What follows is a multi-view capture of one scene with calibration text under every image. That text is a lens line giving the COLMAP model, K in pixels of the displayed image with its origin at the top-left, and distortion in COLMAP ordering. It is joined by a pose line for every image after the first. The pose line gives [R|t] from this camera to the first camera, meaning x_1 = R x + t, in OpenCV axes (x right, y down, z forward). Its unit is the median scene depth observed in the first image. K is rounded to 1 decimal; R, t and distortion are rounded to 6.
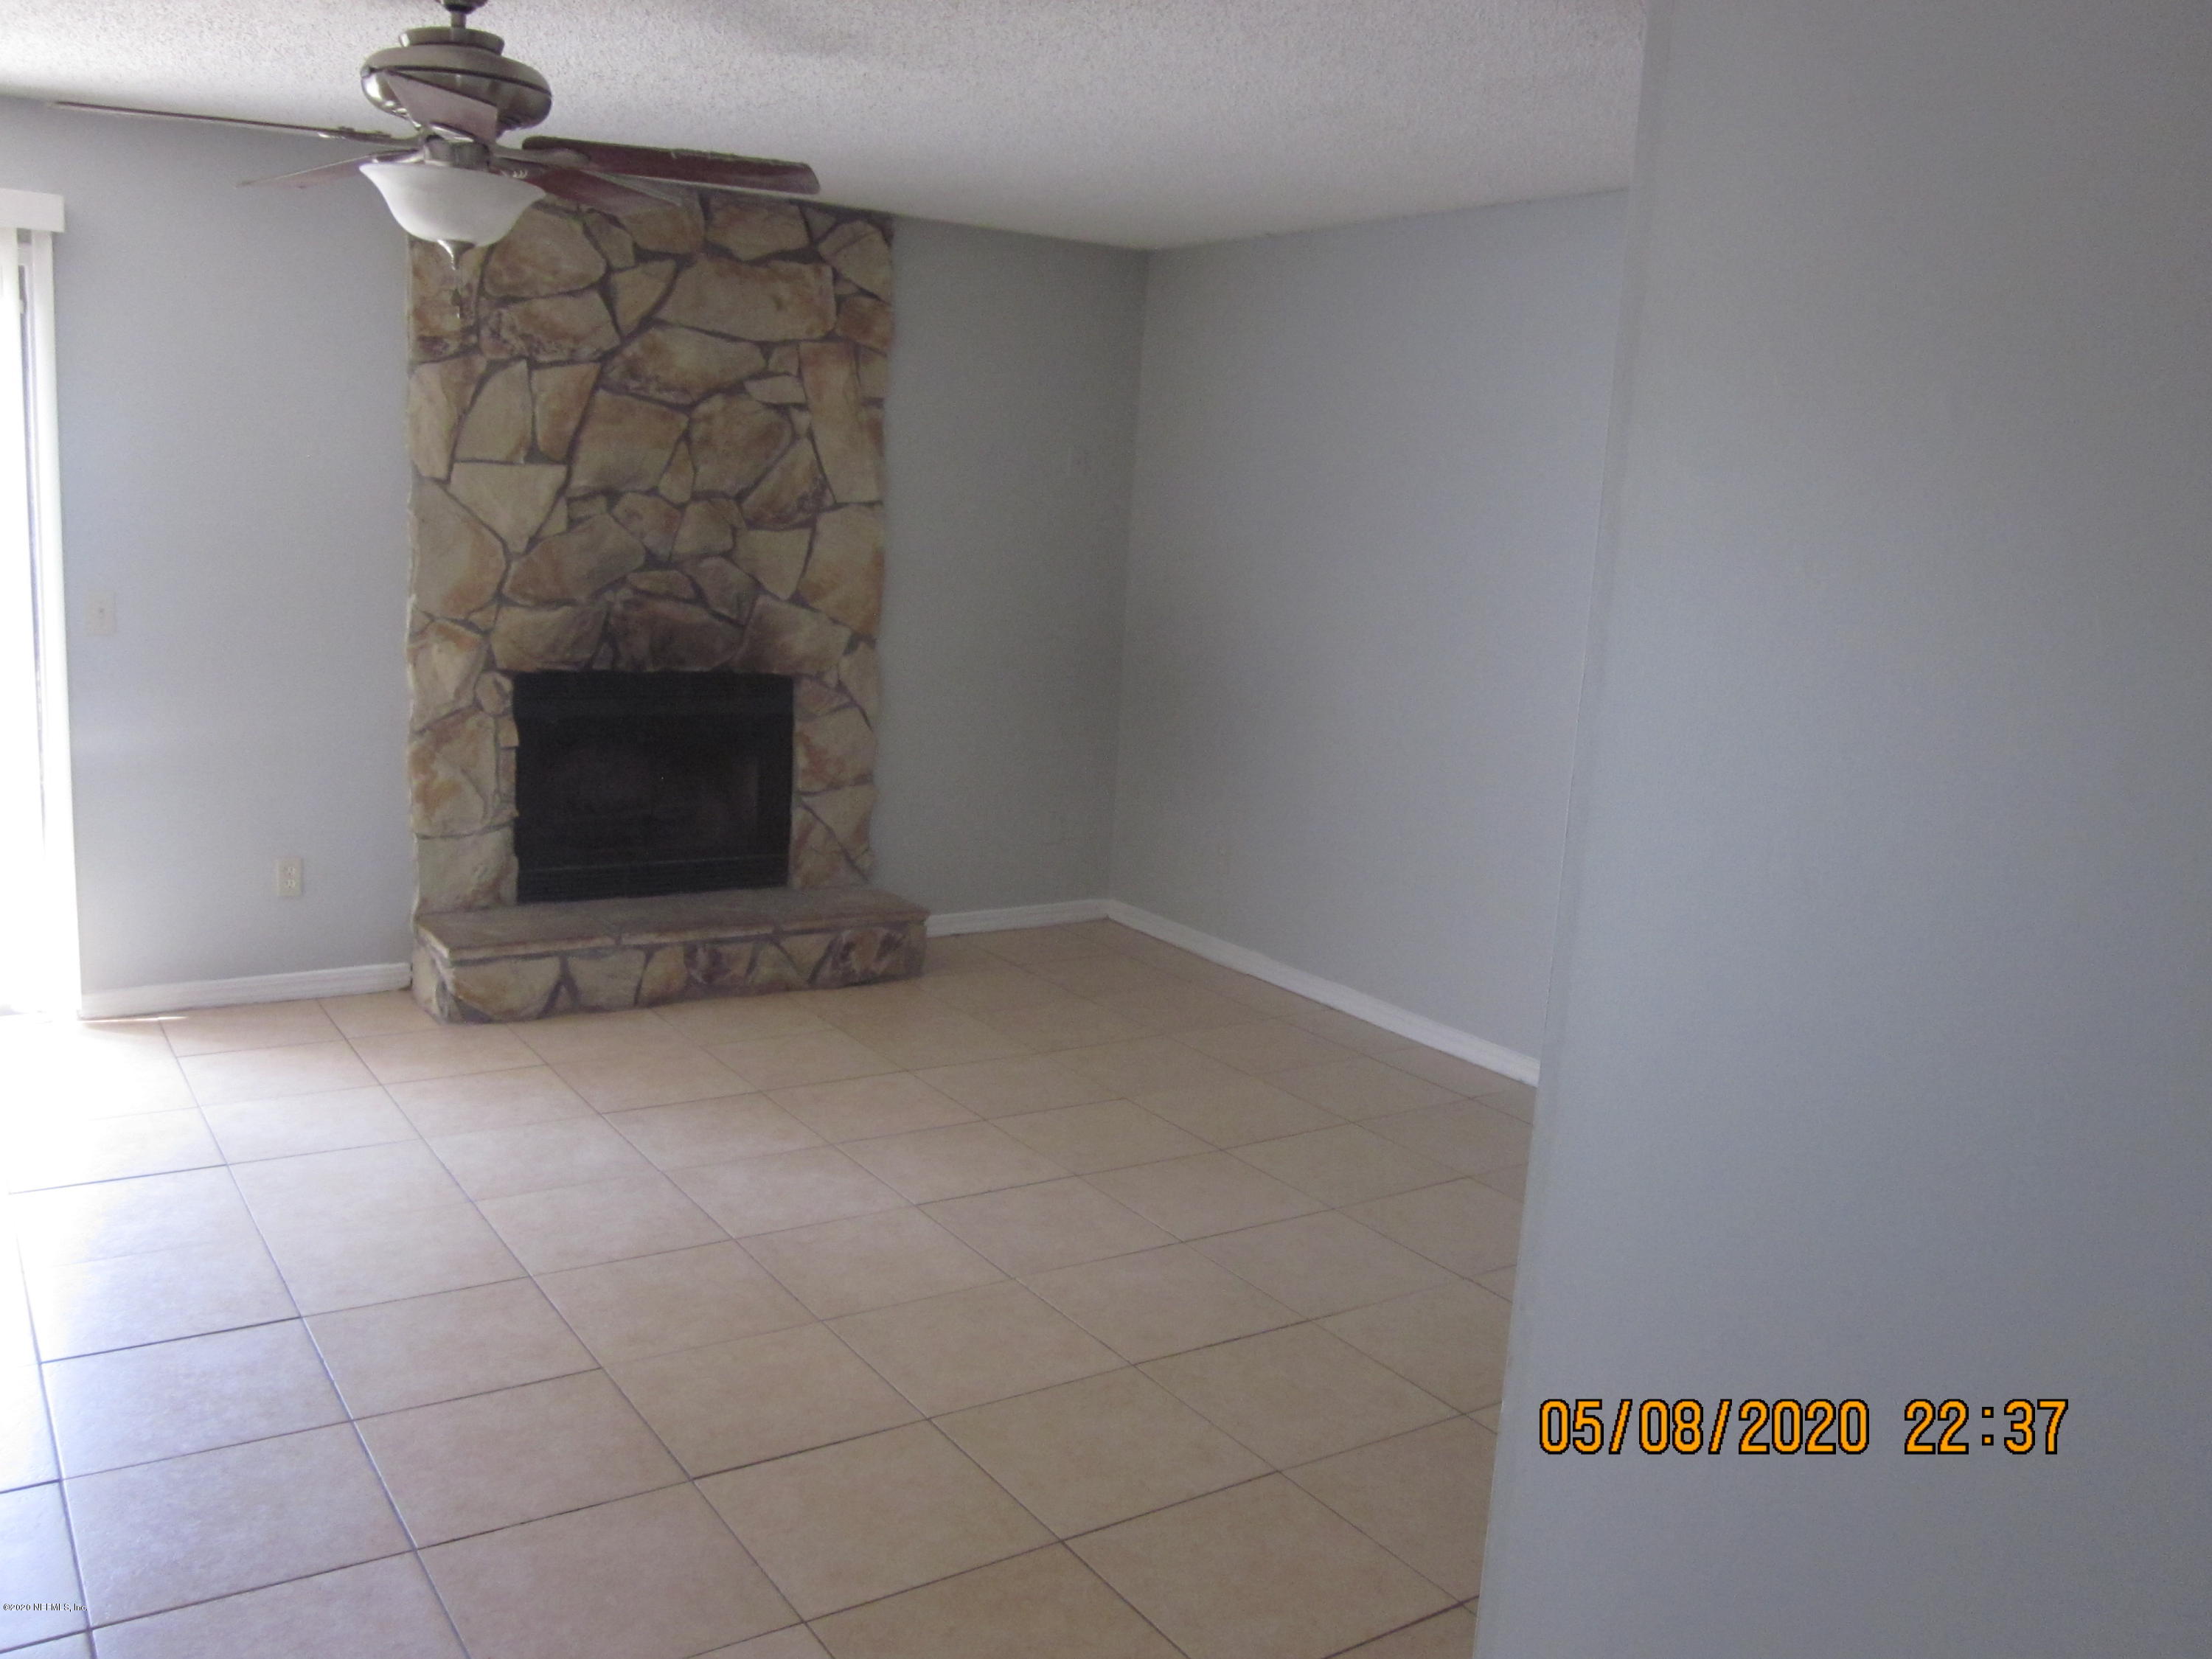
lens RADIAL K [[1836.4, 0, 1109.0], [0, 1836.4, 820.1], [0, 0, 1]] dist [-0.050287, 0.020092]
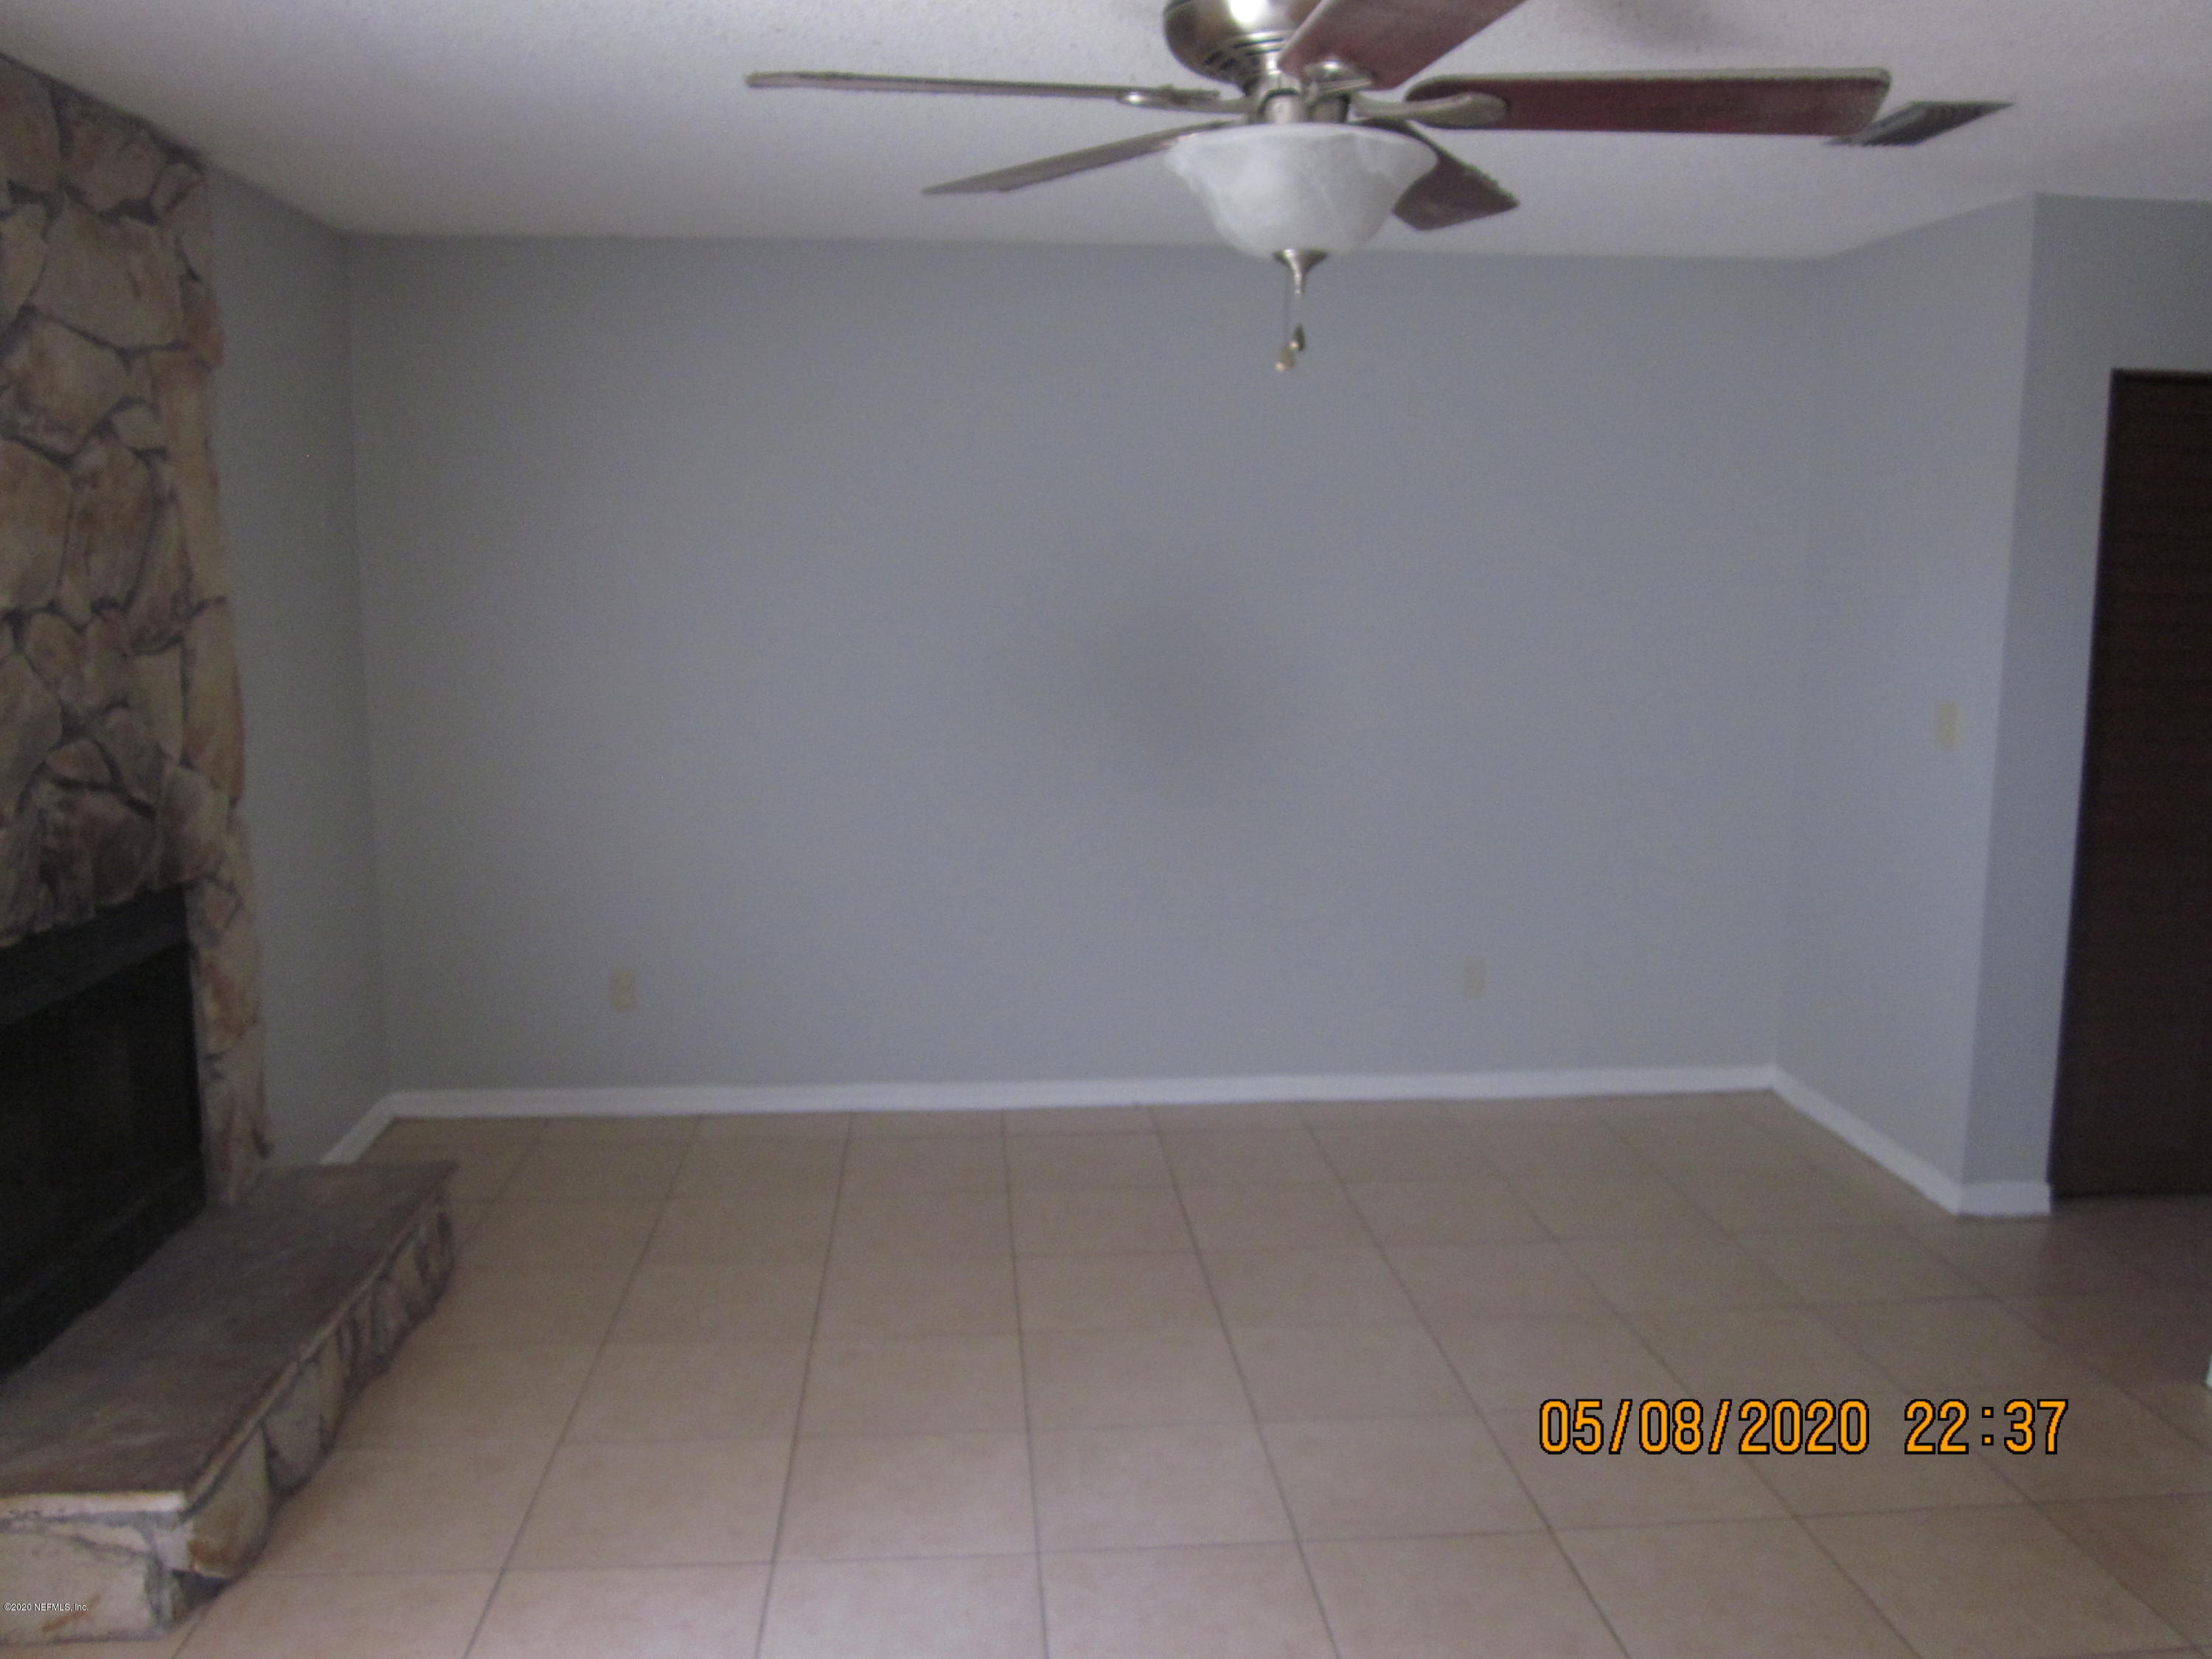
lens RADIAL K [[1836.4, 0, 1109.0], [0, 1836.4, 820.1], [0, 0, 1]] dist [-0.050287, 0.020092]
pose [[0.479570, -0.179202, 0.859010, -0.574730], [0.172075, 0.979124, 0.108193, -0.116344], [-0.860466, 0.095928, 0.500395, 0.430052]]
